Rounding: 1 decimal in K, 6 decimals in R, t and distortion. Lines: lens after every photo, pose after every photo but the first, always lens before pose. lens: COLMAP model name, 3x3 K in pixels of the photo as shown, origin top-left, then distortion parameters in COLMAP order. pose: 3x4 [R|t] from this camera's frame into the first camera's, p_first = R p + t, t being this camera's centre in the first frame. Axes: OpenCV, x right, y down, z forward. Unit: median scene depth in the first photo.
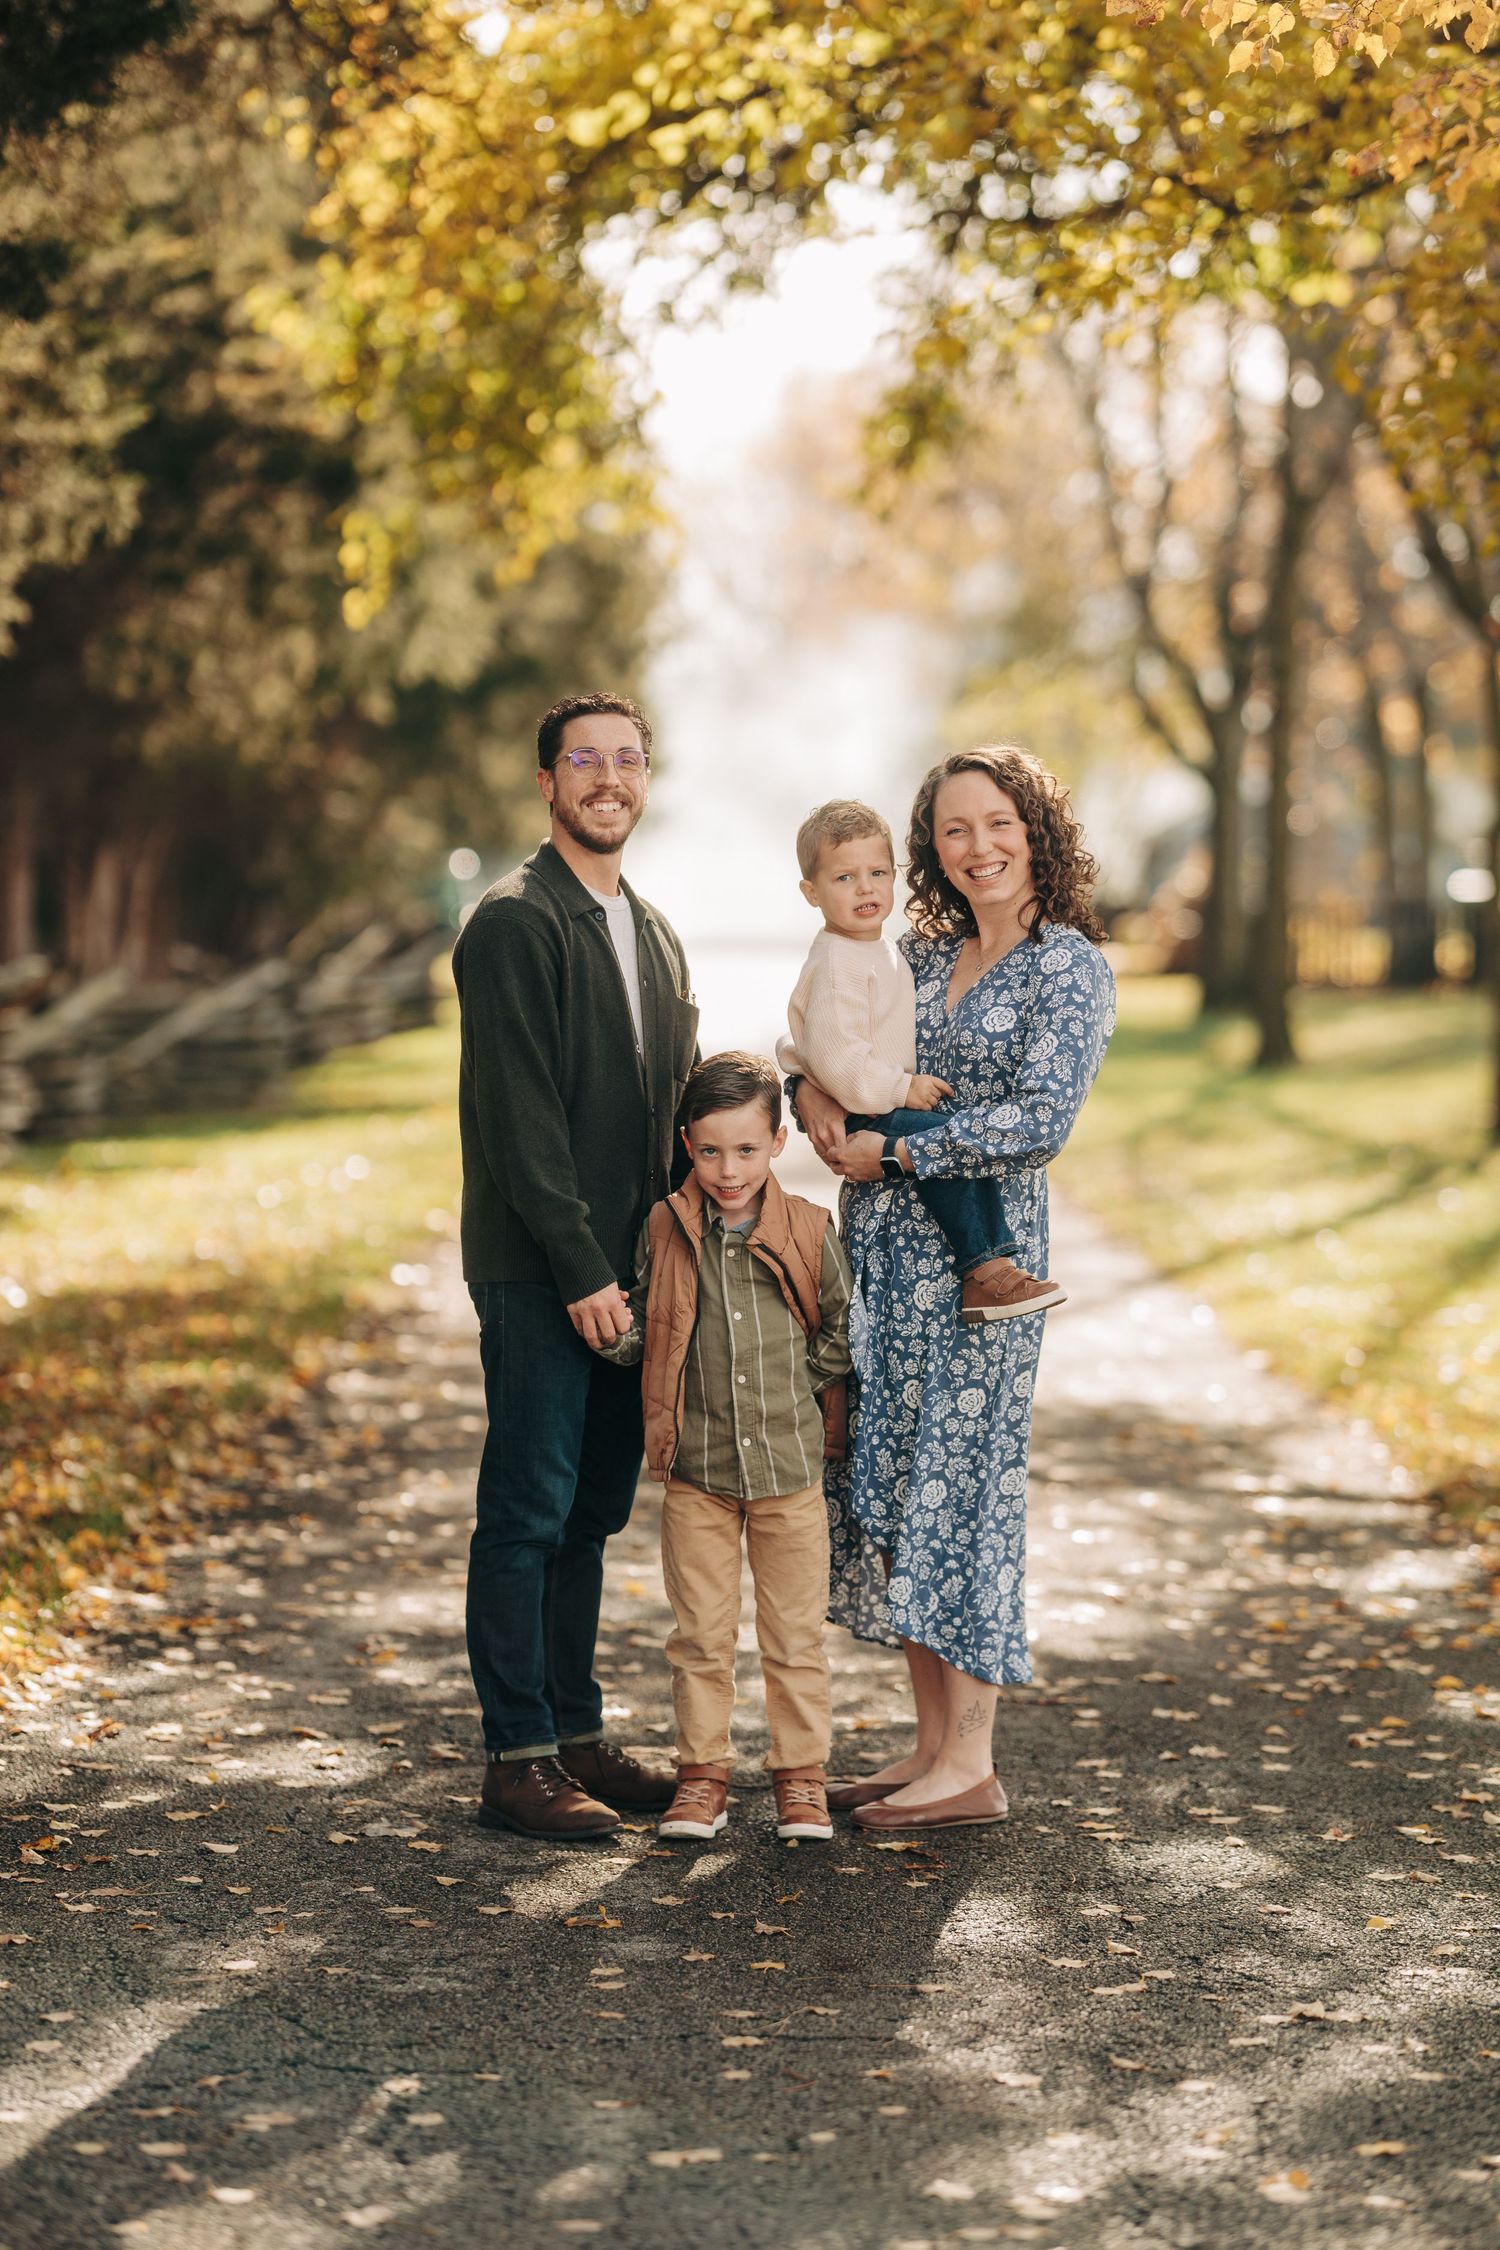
lens RADIAL K [[5553.9, 0, 750.0], [0, 5553.9, 1125.0], [0, 0, 1]] dist [-0.027122, 0.456989]
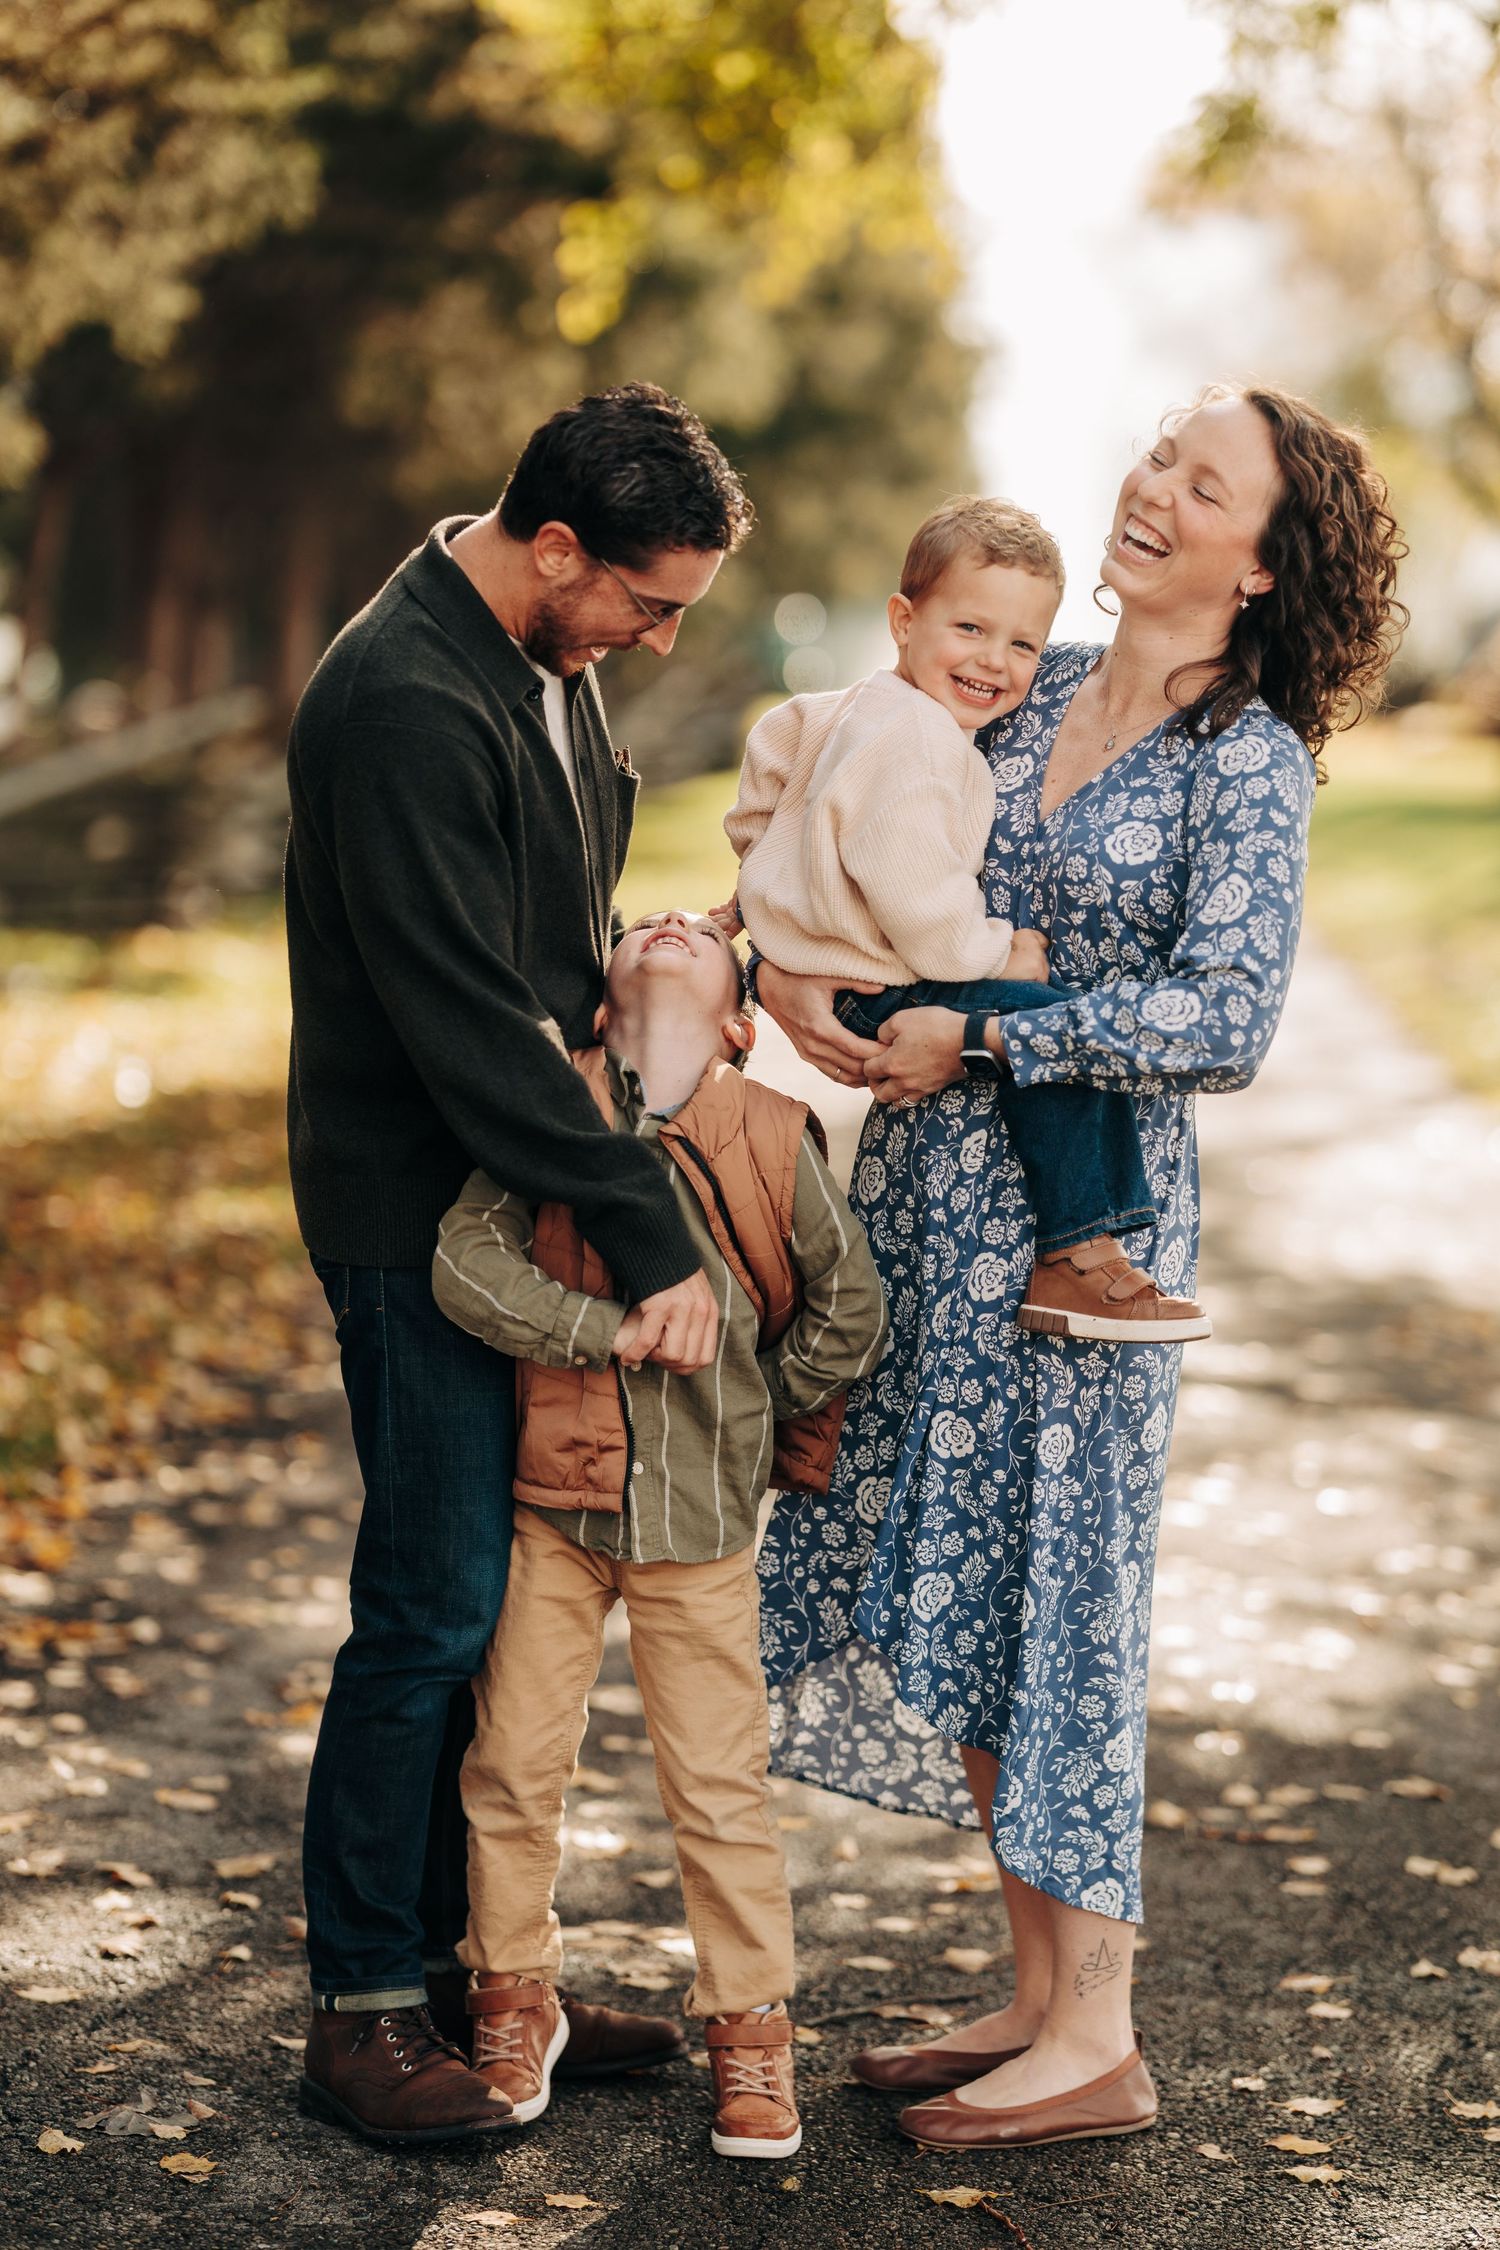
lens RADIAL K [[5553.9, 0, 750.0], [0, 5553.9, 1125.0], [0, 0, 1]] dist [-0.027122, 0.456989]
pose [[0.998051, 0.031602, -0.053817, 0.025211], [-0.029219, 0.998582, 0.044502, -0.010280], [0.055147, -0.042842, 0.997559, 0.313561]]
